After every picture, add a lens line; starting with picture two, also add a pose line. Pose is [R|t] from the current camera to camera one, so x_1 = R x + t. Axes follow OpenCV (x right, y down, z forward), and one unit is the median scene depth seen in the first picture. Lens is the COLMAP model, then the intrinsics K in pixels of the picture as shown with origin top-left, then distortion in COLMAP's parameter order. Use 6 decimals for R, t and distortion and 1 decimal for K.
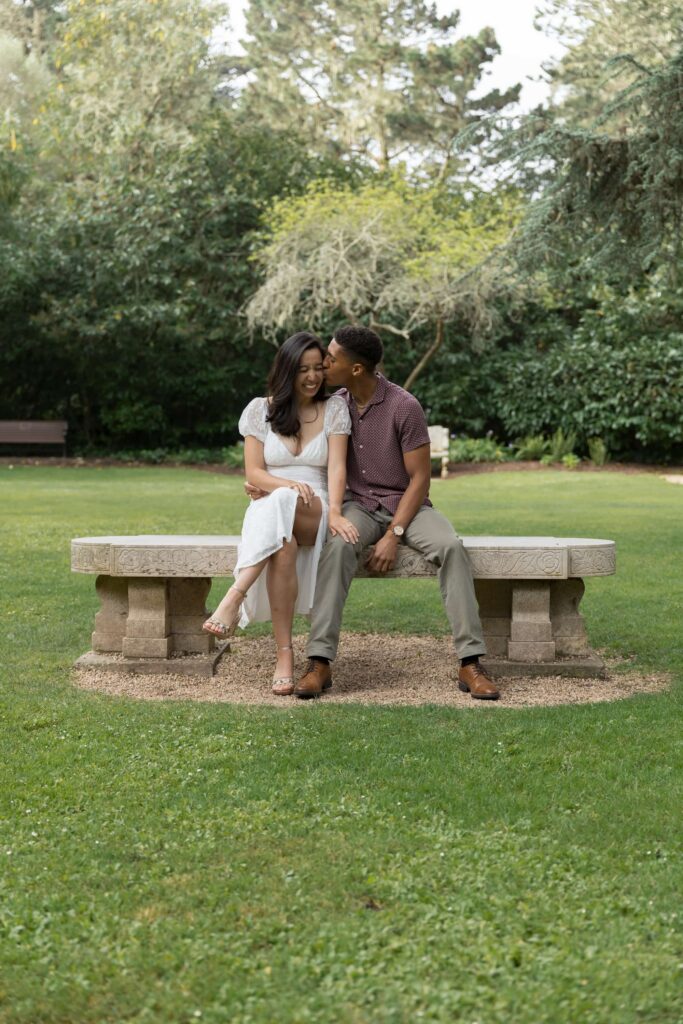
lens RADIAL K [[1283.5, 0, 341.5], [0, 1283.5, 512.0], [0, 0, 1]] dist [0.009631, -0.025901]
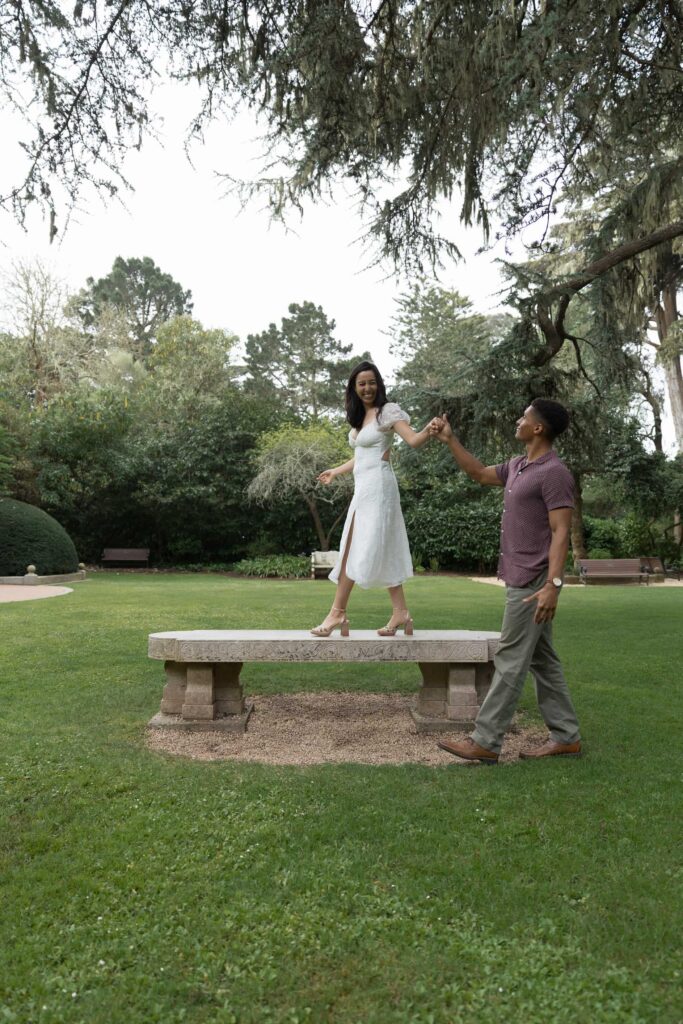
lens RADIAL K [[1268.4, 0, 448.1], [0, 1268.4, 476.3], [0, 0, 1]] dist [0.029010, -0.001852]
pose [[0.999746, 0.000820, 0.022531, 0.180253], [0.002426, 0.989622, -0.143674, 0.092593], [-0.022415, 0.143692, 0.989369, -0.860603]]
